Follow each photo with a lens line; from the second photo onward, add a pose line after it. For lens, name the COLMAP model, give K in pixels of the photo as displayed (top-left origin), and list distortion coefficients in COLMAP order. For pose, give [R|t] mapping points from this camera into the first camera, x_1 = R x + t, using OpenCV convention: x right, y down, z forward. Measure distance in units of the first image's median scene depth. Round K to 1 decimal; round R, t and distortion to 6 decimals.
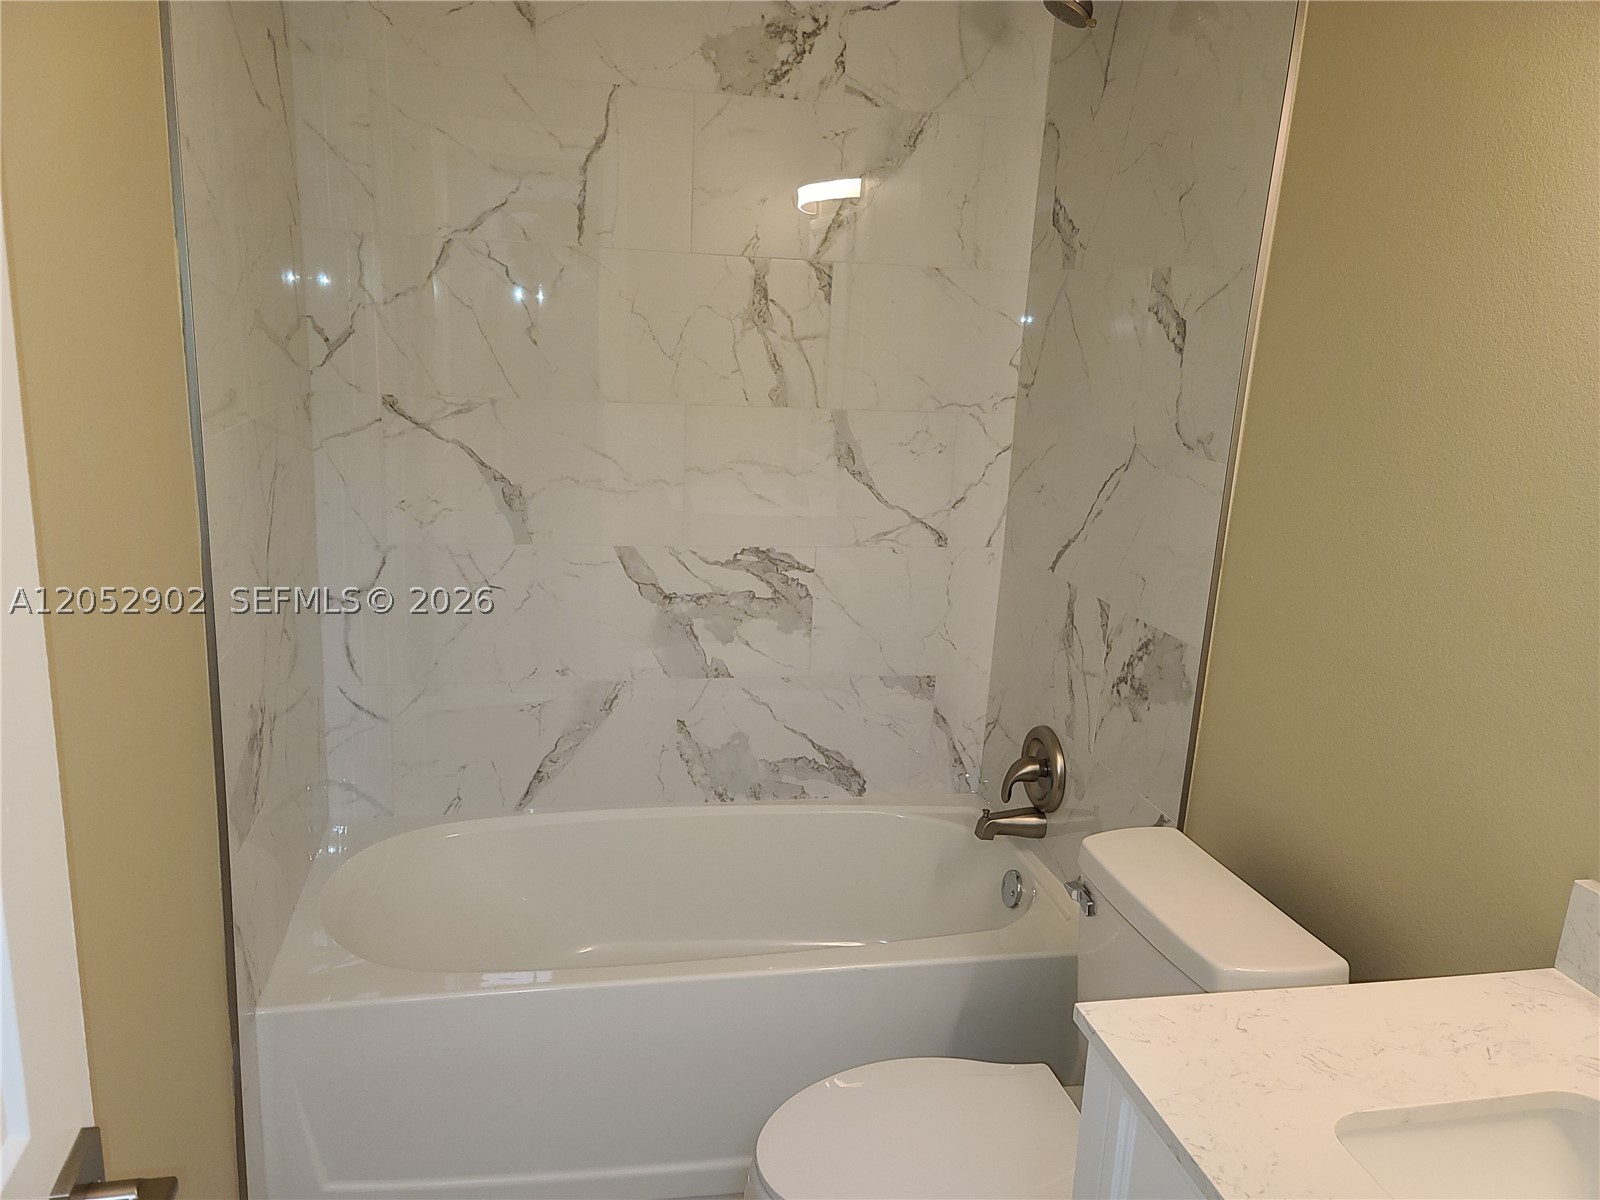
lens RADIAL K [[1179.1, 0, 786.1], [0, 1179.1, 603.4], [0, 0, 1]] dist [0.082799, -0.079767]
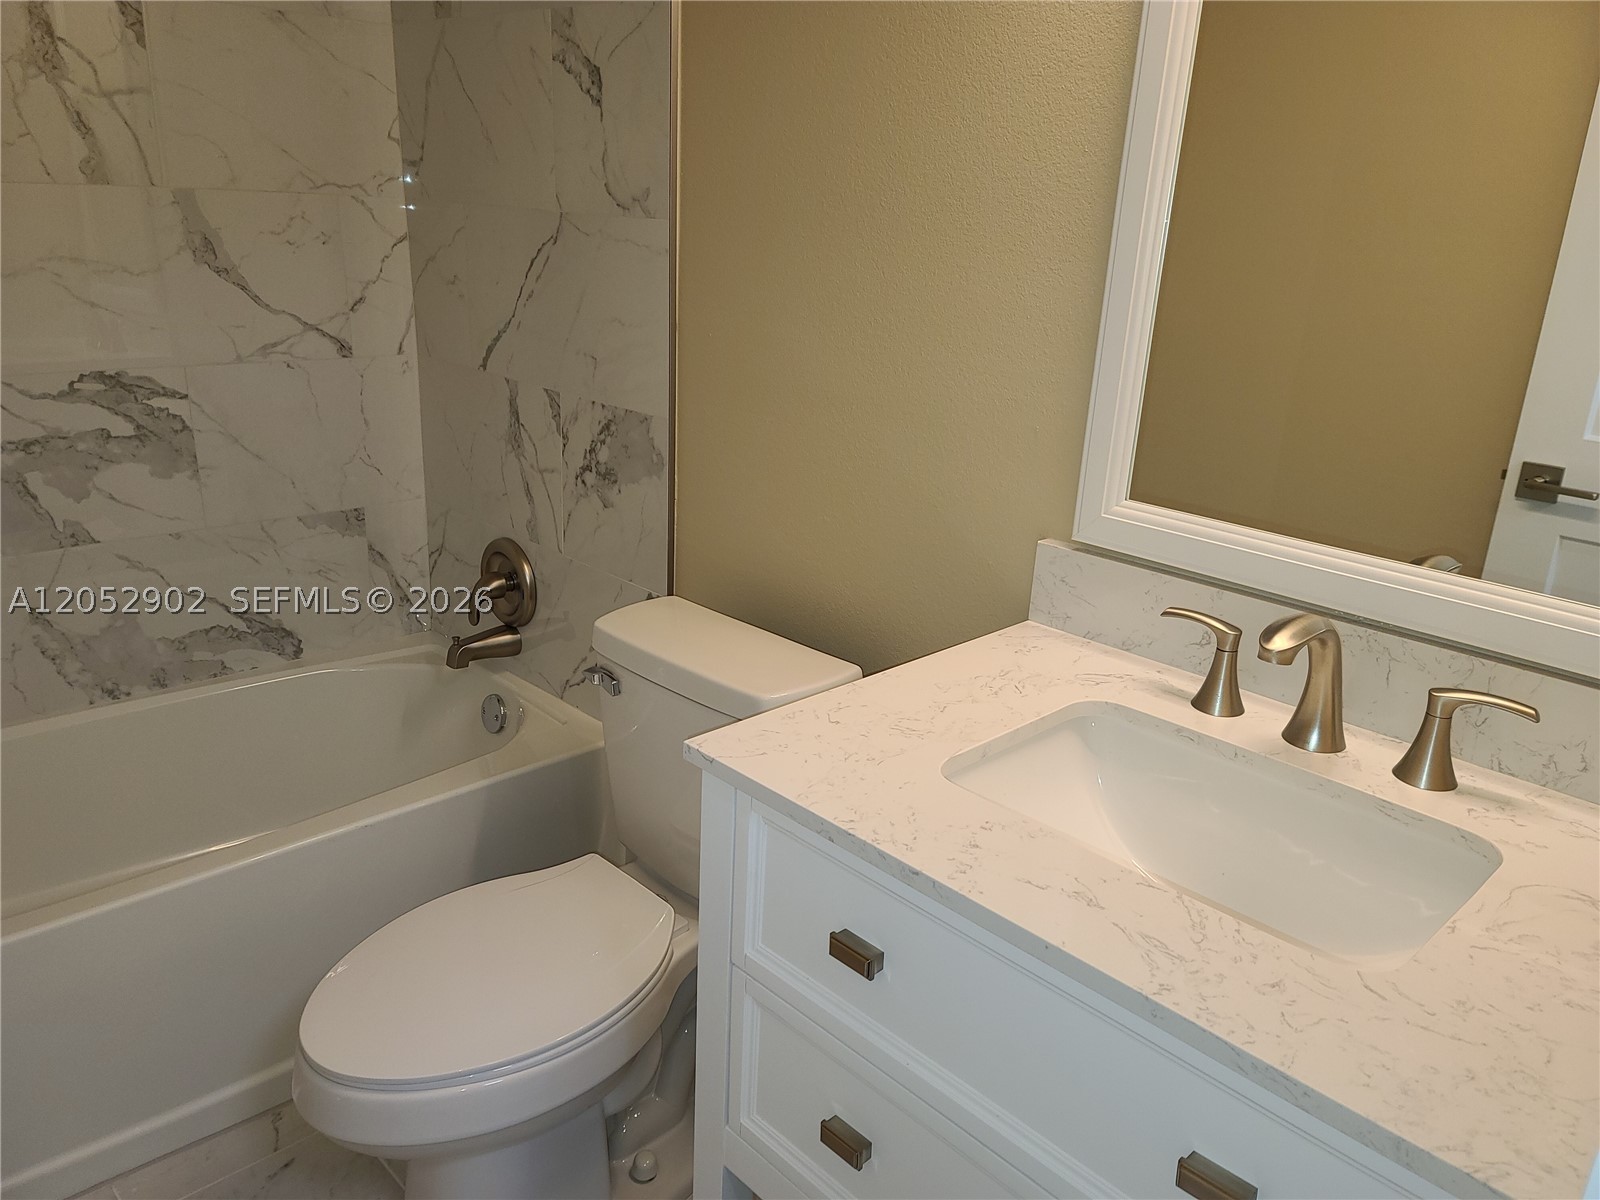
lens RADIAL K [[1179.1, 0, 804.9], [0, 1179.1, 604.3], [0, 0, 1]] dist [0.082799, -0.079767]
pose [[0.845697, -0.181646, 0.501797, -0.060284], [0.124349, 0.981480, 0.145717, 0.047425], [-0.518973, -0.060834, 0.852623, 0.068742]]
